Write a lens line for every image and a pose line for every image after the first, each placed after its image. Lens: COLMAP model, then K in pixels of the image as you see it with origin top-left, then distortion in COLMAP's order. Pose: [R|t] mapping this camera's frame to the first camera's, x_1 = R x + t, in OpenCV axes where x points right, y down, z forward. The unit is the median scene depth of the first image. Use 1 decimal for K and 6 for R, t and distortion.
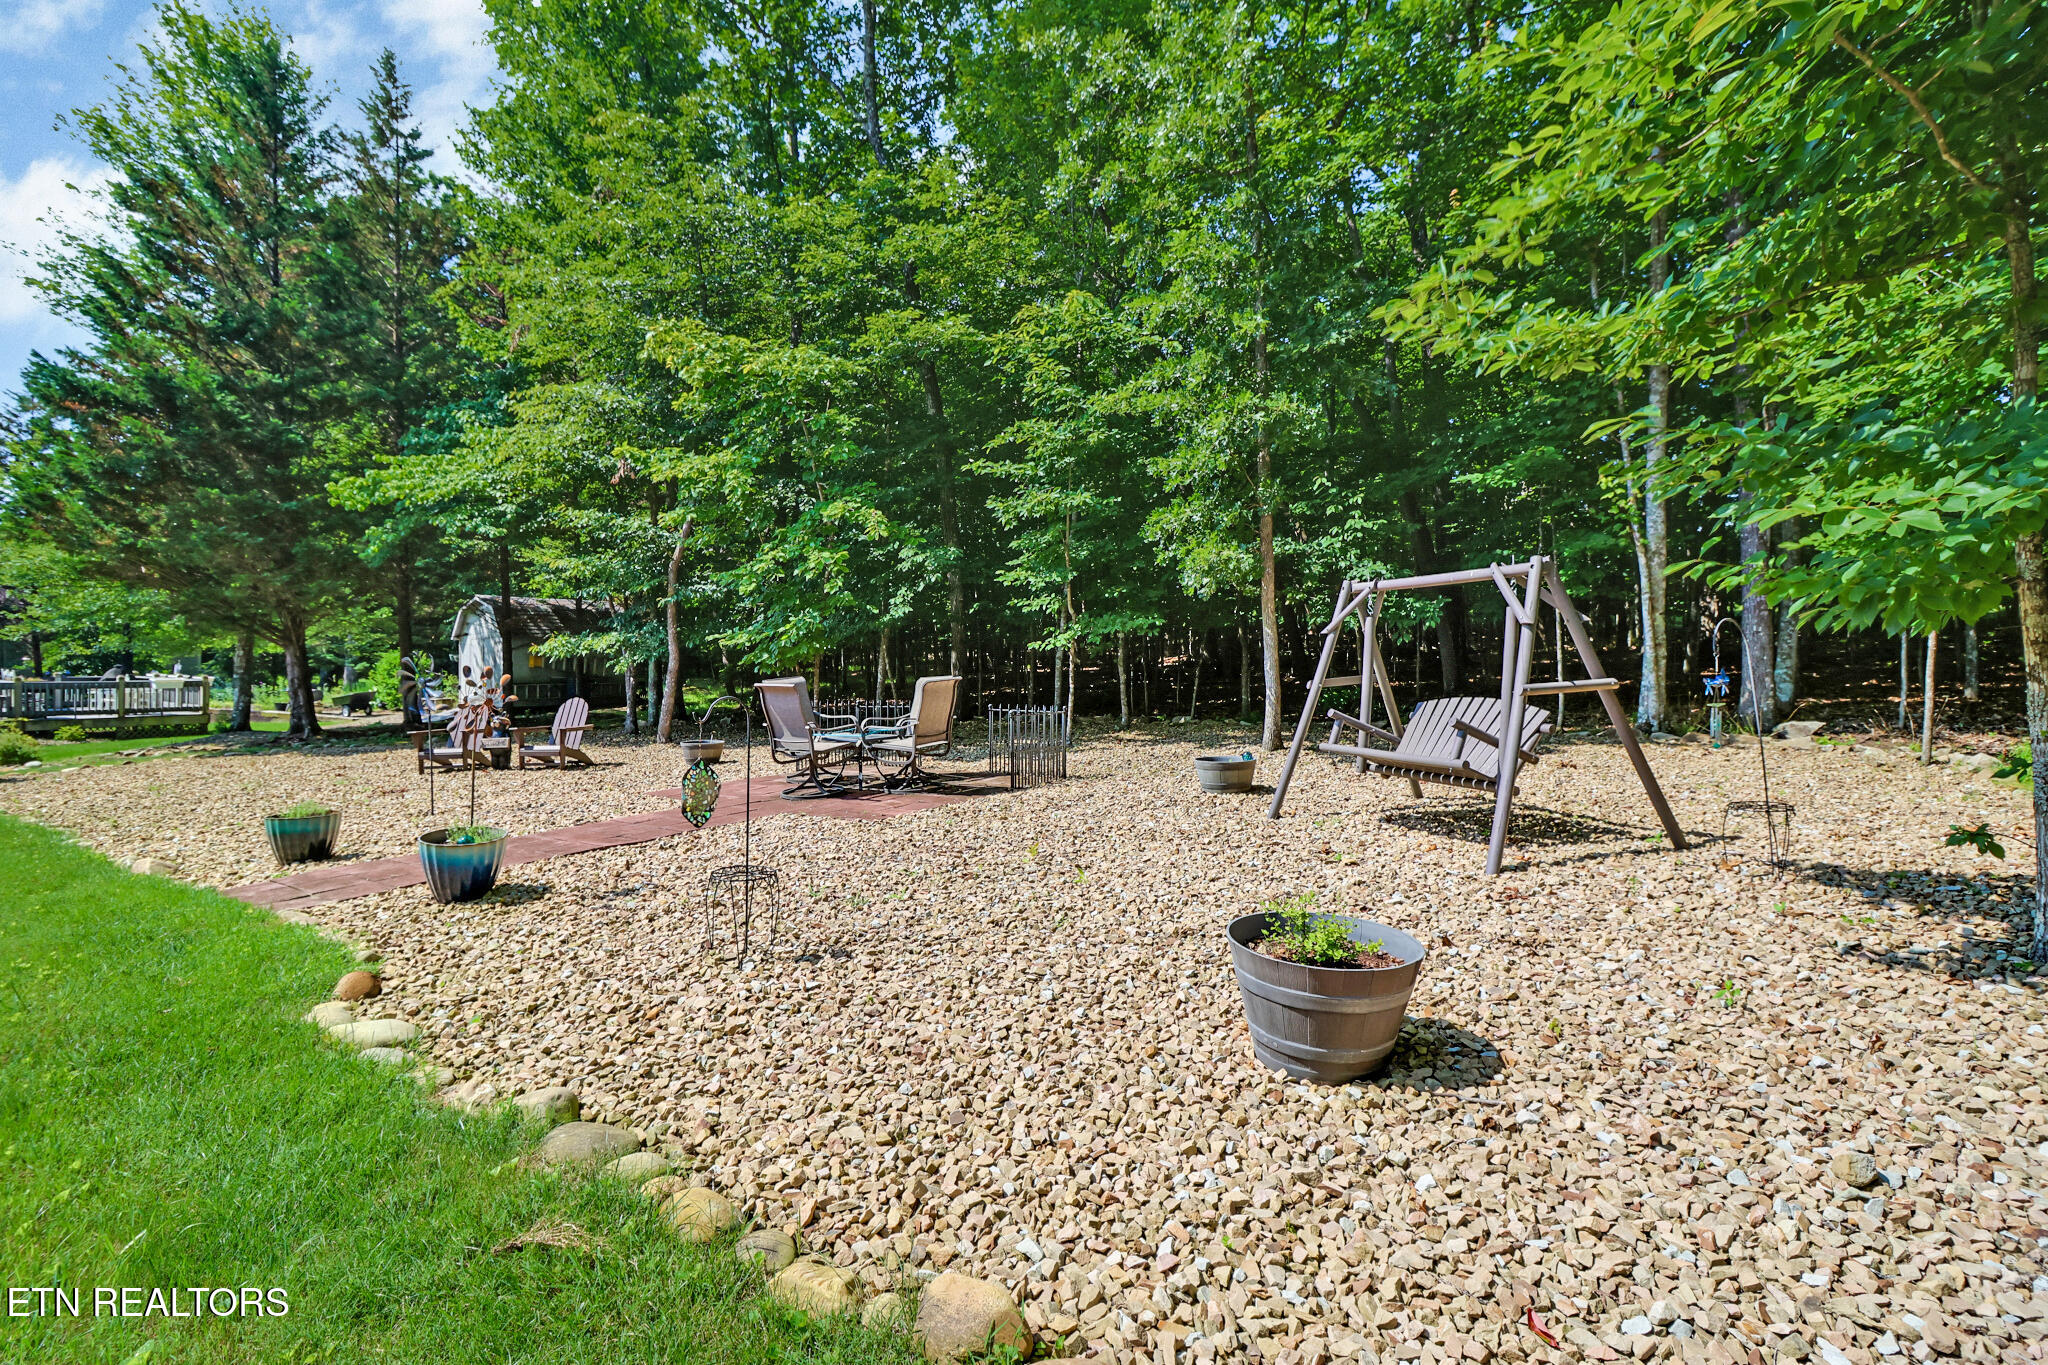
lens RADIAL K [[977.7, 0, 1013.4], [0, 977.7, 641.5], [0, 0, 1]] dist [0.022371, -0.019319]
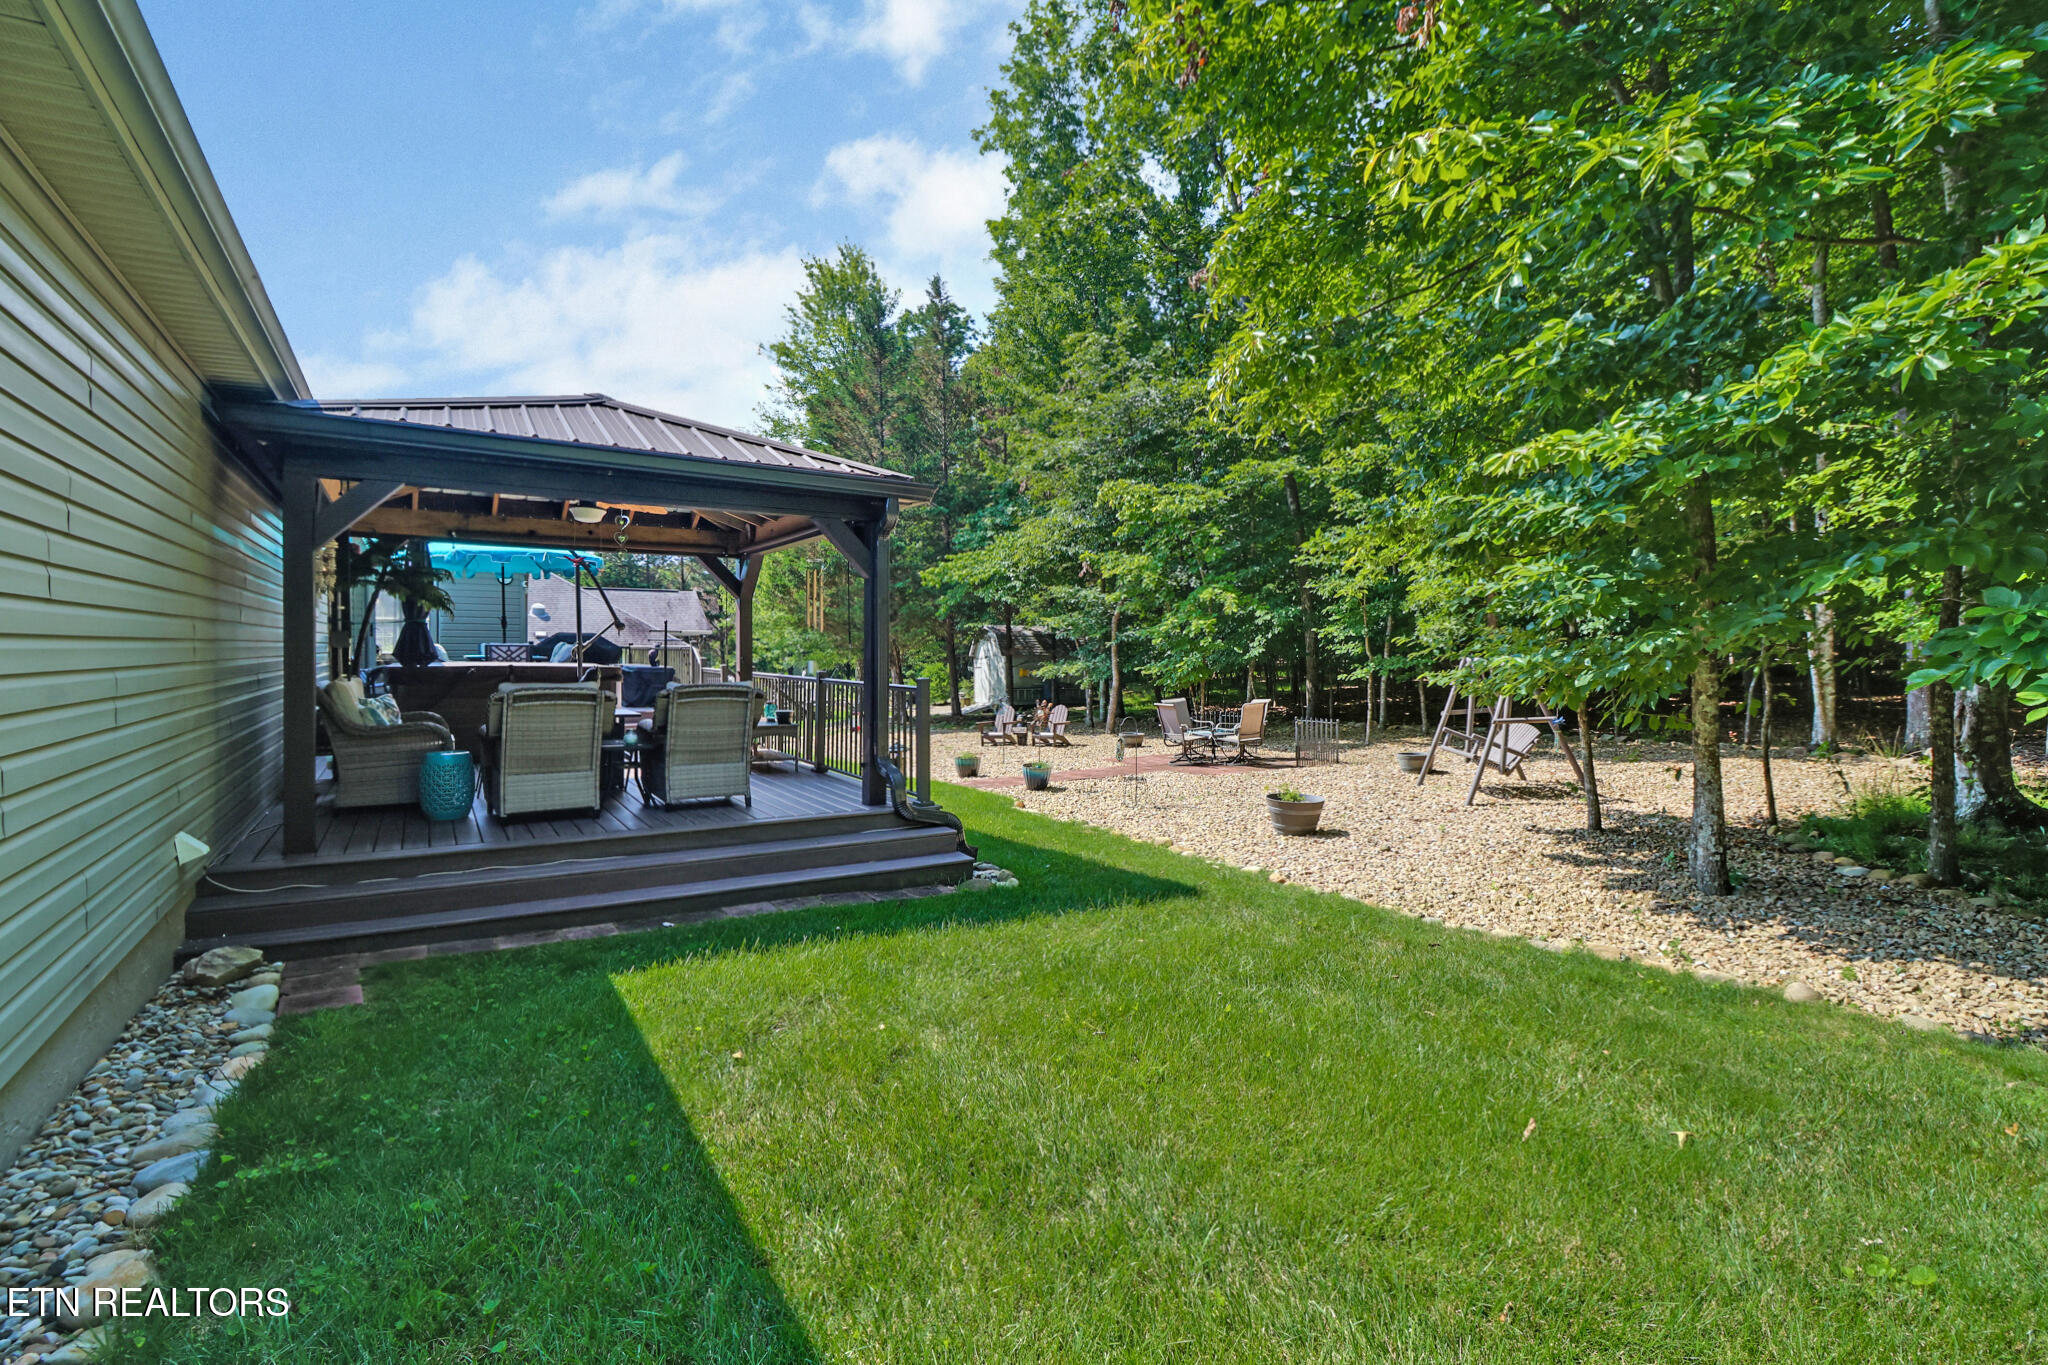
lens RADIAL K [[977.7, 0, 1013.4], [0, 977.7, 641.5], [0, 0, 1]] dist [0.022371, -0.019319]
pose [[0.903535, -0.008352, -0.428434, 0.210398], [0.010382, 0.999943, 0.002402, -0.058952], [0.428389, -0.006619, 0.903570, -0.574804]]
